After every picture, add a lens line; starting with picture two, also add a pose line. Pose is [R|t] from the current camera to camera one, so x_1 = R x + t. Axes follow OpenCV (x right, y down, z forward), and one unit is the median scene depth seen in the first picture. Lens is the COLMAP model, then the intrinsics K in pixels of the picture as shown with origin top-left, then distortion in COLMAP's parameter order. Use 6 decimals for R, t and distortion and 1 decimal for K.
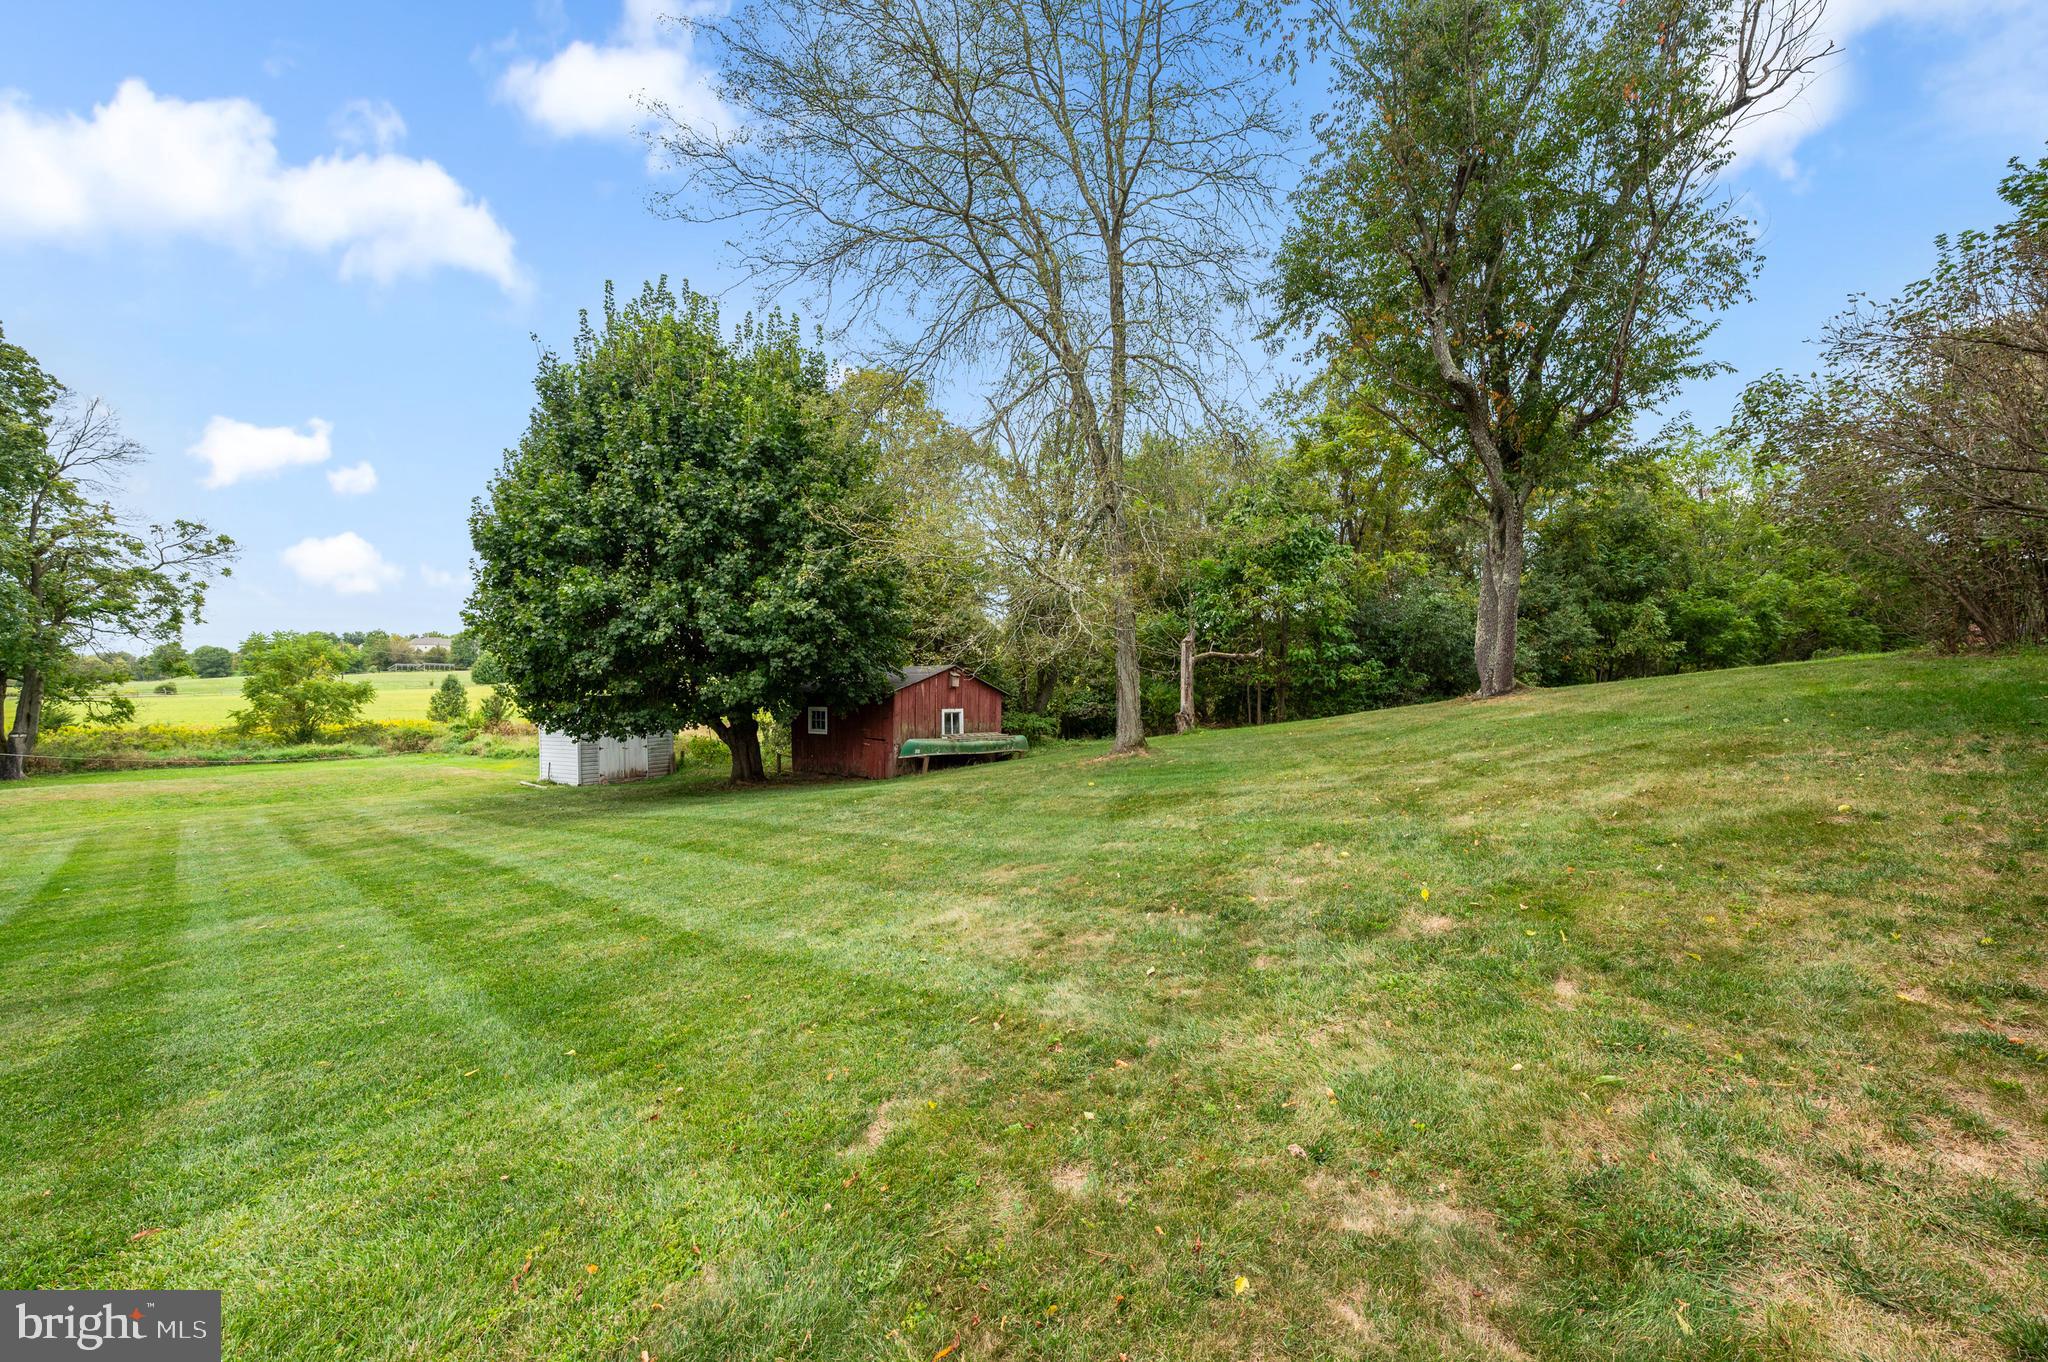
lens RADIAL K [[827.6, 0, 1034.1], [0, 827.6, 682.5], [0, 0, 1]] dist [-0.001703, 0.000446]
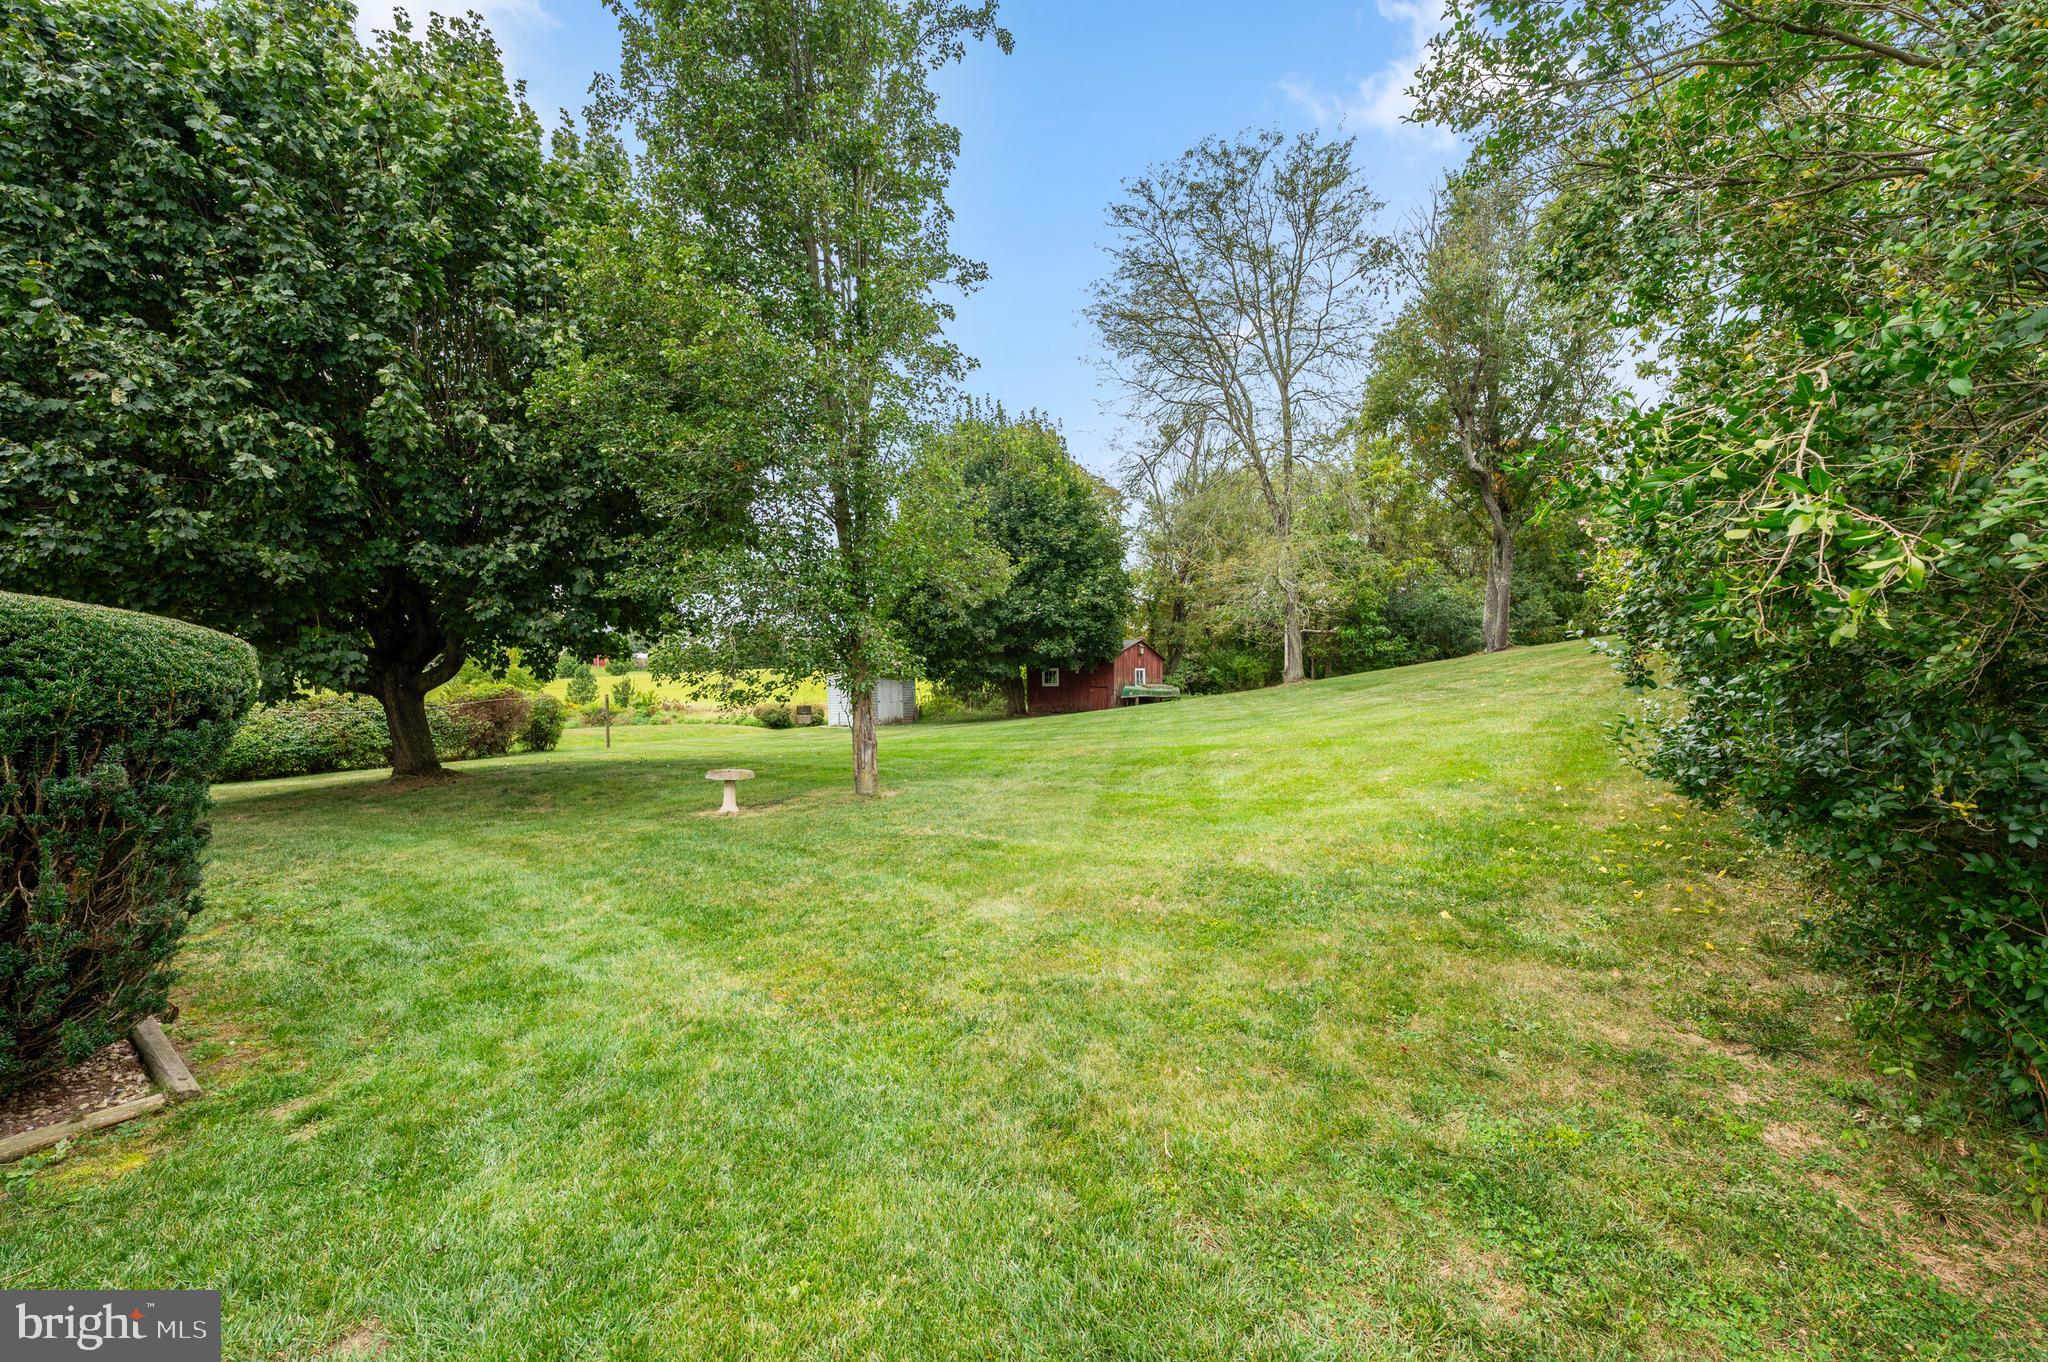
lens RADIAL K [[827.6, 0, 1034.1], [0, 827.6, 682.5], [0, 0, 1]] dist [-0.001703, 0.000446]
pose [[0.999509, -0.011261, 0.029239, -0.367262], [0.011093, 0.999921, 0.005895, 0.052710], [-0.029303, -0.005567, 0.999555, -0.555471]]
